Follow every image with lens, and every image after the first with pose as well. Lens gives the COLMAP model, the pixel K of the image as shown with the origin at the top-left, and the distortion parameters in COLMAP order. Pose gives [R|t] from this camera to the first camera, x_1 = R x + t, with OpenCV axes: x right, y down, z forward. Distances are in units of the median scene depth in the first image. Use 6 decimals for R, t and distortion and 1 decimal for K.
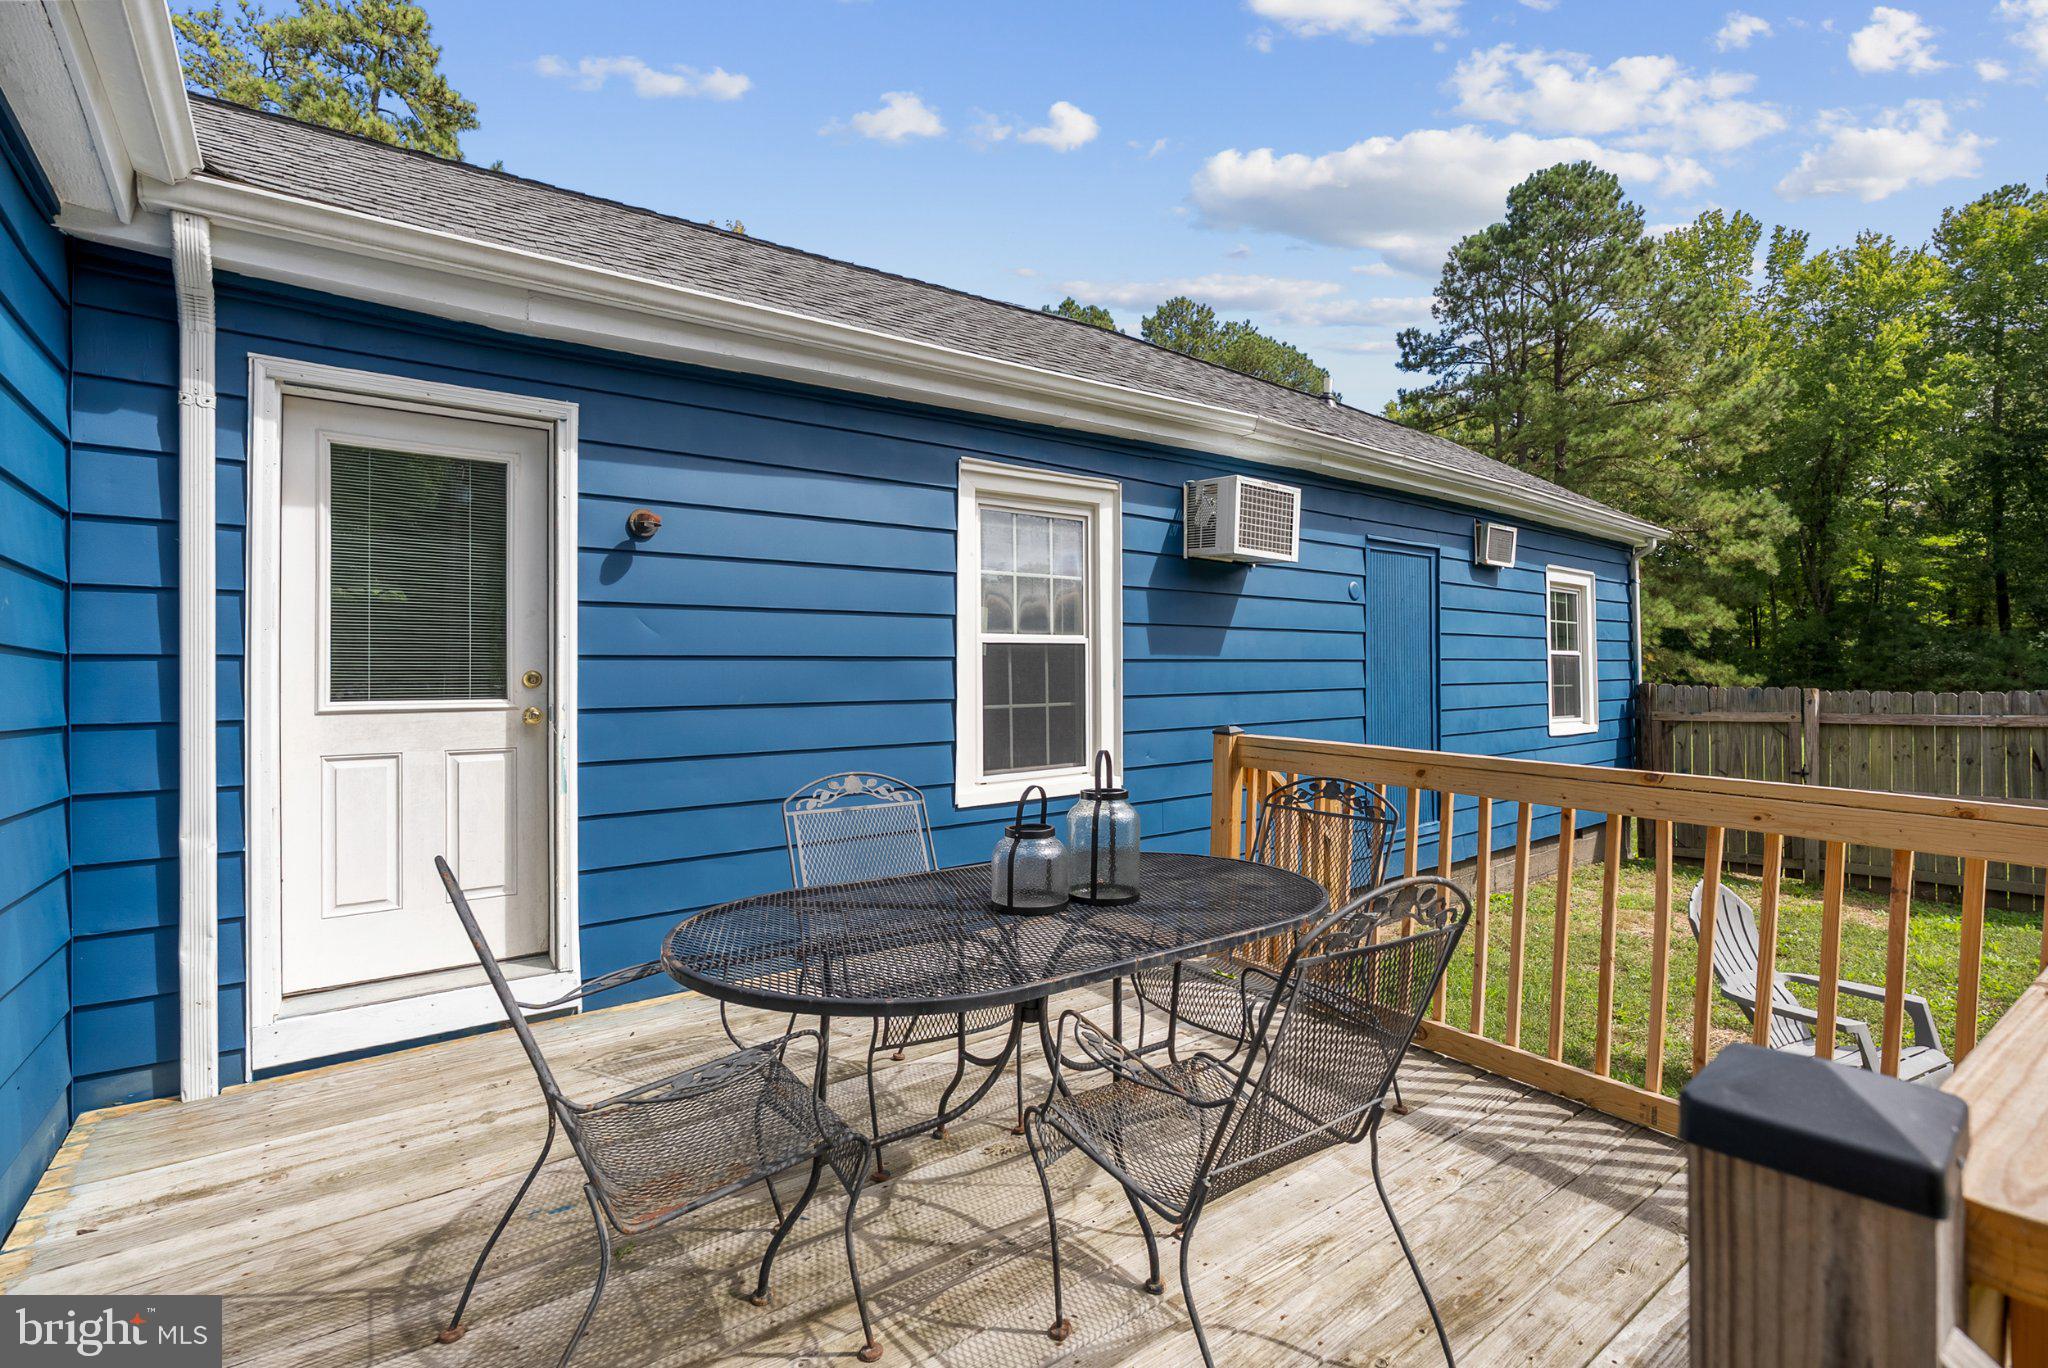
lens RADIAL K [[938.8, 0, 1028.7], [0, 938.8, 679.6], [0, 0, 1]] dist [-0.010632, -0.000584]
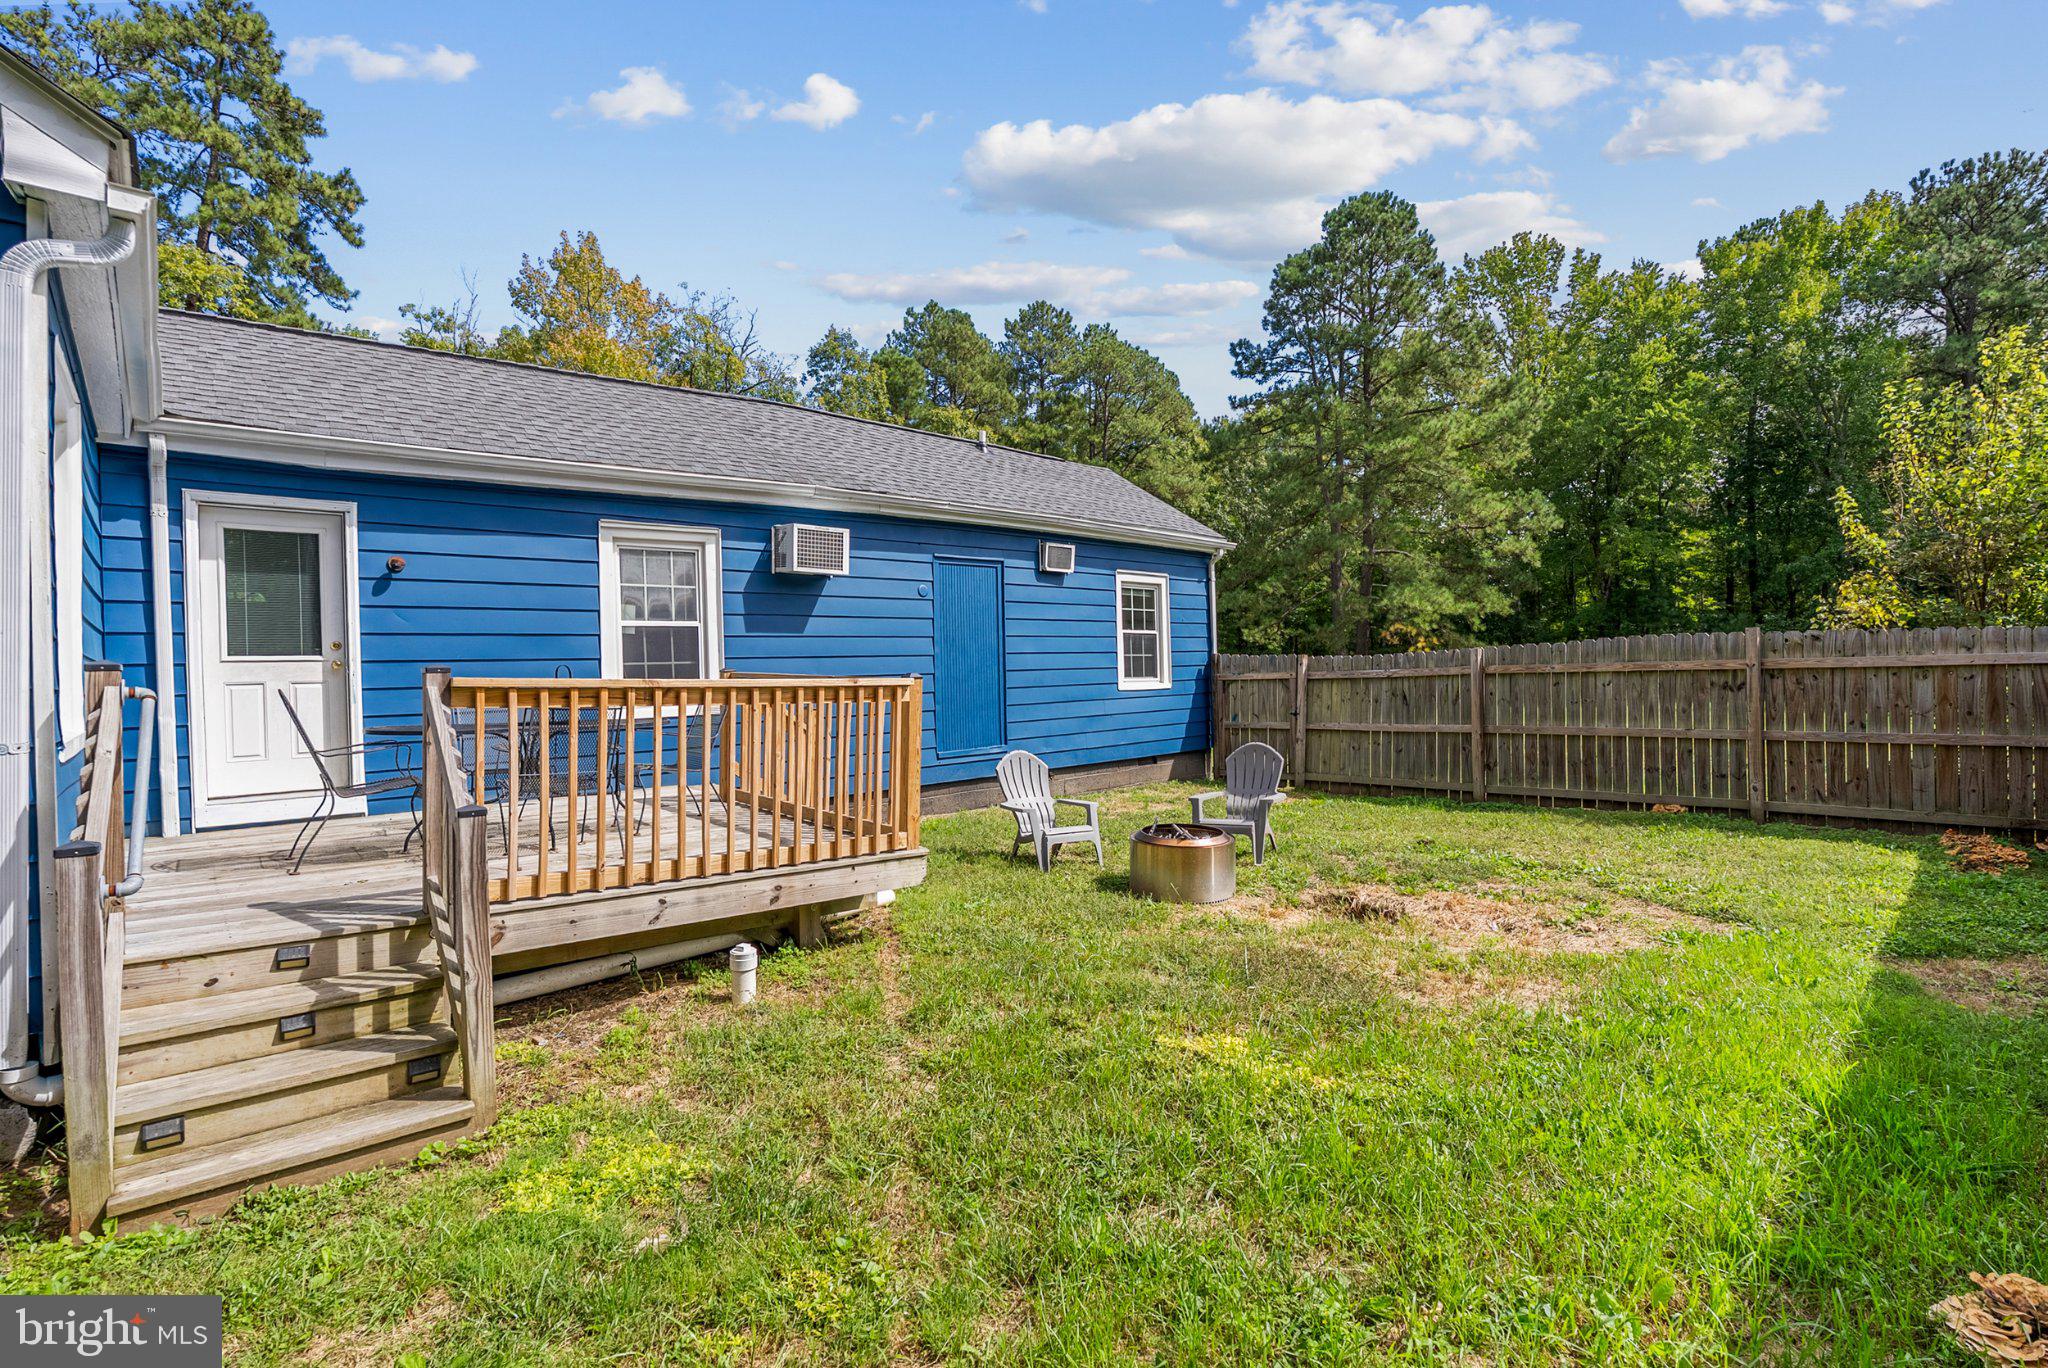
lens RADIAL K [[938.8, 0, 1017.7], [0, 938.8, 692.4], [0, 0, 1]] dist [-0.010632, -0.000584]
pose [[0.995770, -0.015230, 0.090606, 0.074884], [0.013061, 0.999615, 0.024481, 0.007264], [-0.090944, -0.023194, 0.995586, -0.113170]]
